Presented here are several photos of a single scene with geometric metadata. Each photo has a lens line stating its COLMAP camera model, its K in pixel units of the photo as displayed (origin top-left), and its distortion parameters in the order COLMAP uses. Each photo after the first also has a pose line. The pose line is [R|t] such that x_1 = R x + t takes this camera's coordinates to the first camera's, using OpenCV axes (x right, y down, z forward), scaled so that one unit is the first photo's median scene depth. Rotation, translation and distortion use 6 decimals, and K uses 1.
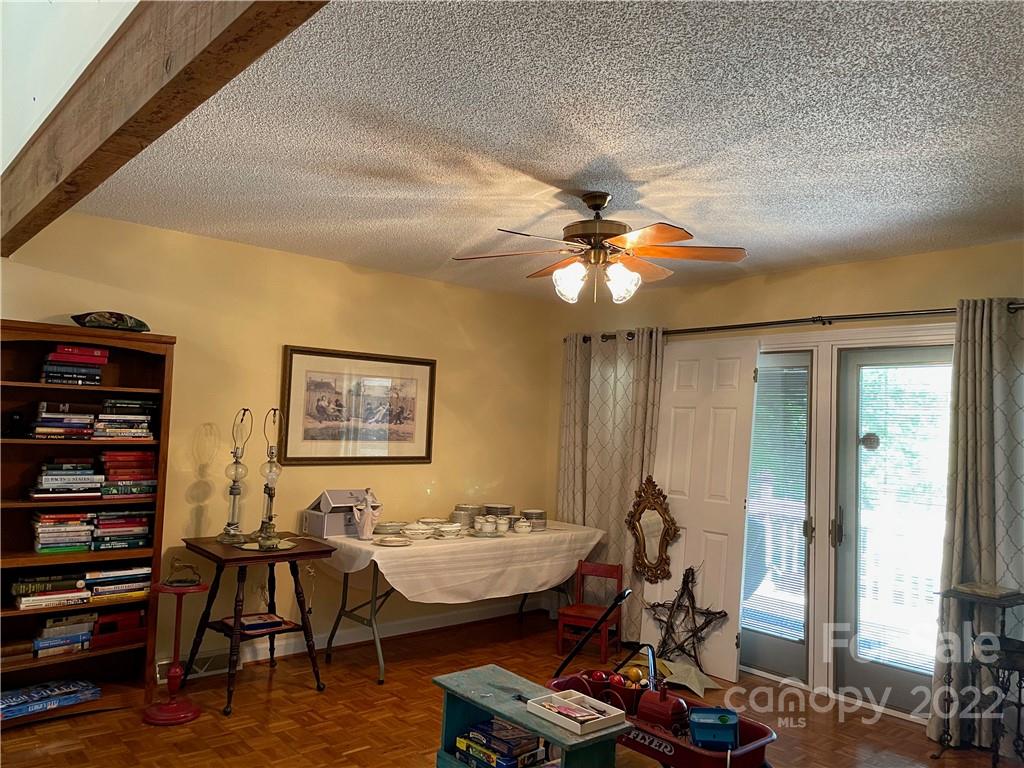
lens RADIAL K [[768.0, 0, 518.6], [0, 768.0, 382.4], [0, 0, 1]] dist [0.022569, -0.032107]
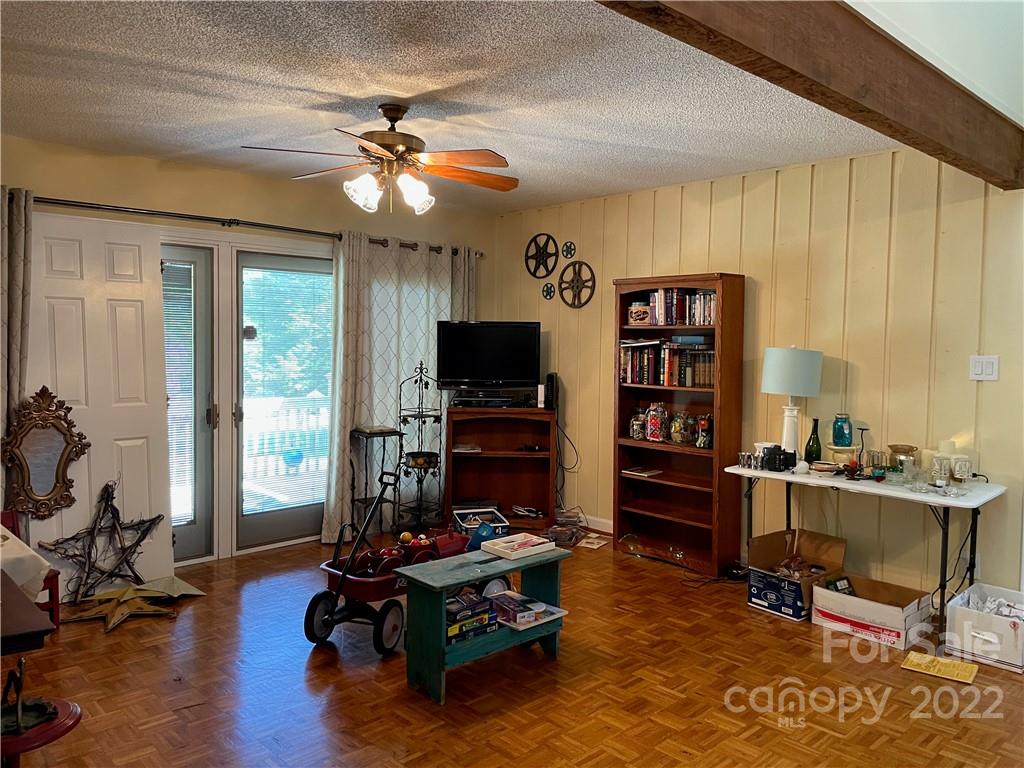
lens RADIAL K [[768.0, 0, 527.3], [0, 768.0, 368.6], [0, 0, 1]] dist [0.022569, -0.032107]
pose [[-0.048807, -0.077973, 0.995760, -1.087900], [-0.070699, 0.994717, 0.074426, 0.020079], [-0.996303, -0.066767, -0.054062, 0.956687]]
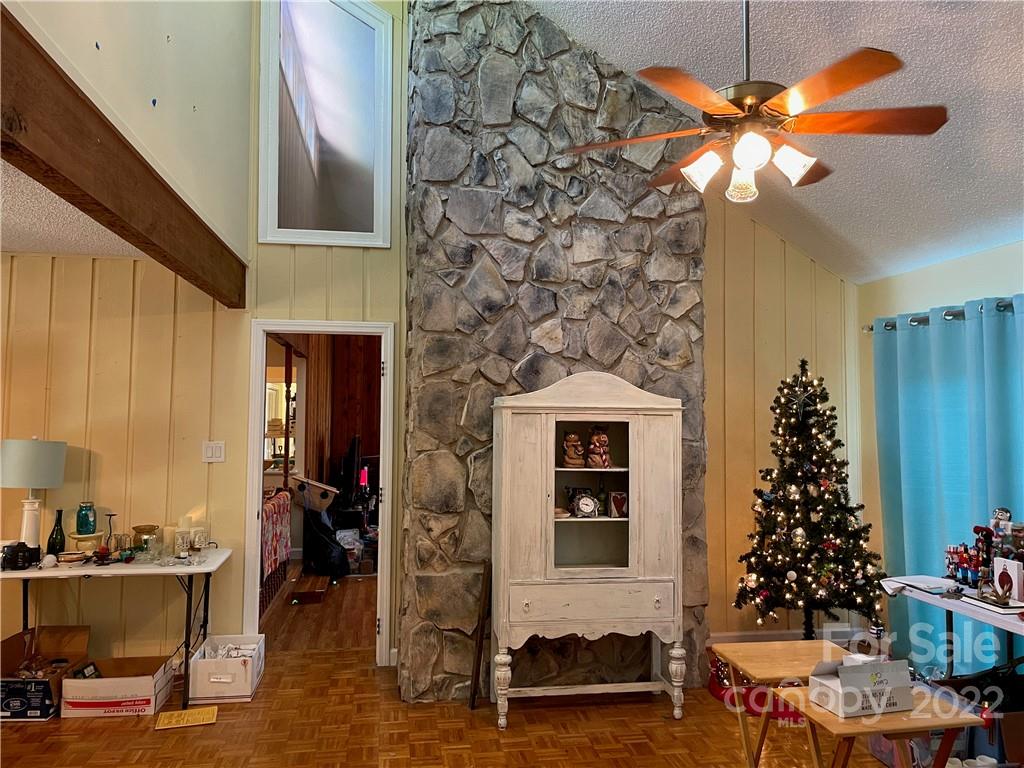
lens RADIAL K [[768.0, 0, 513.0], [0, 768.0, 382.5], [0, 0, 1]] dist [0.022569, -0.032107]
pose [[-0.849667, -0.016121, 0.527073, -1.126525], [-0.065250, 0.995065, -0.074751, 0.008834], [-0.523266, -0.097905, -0.846526, 1.047274]]
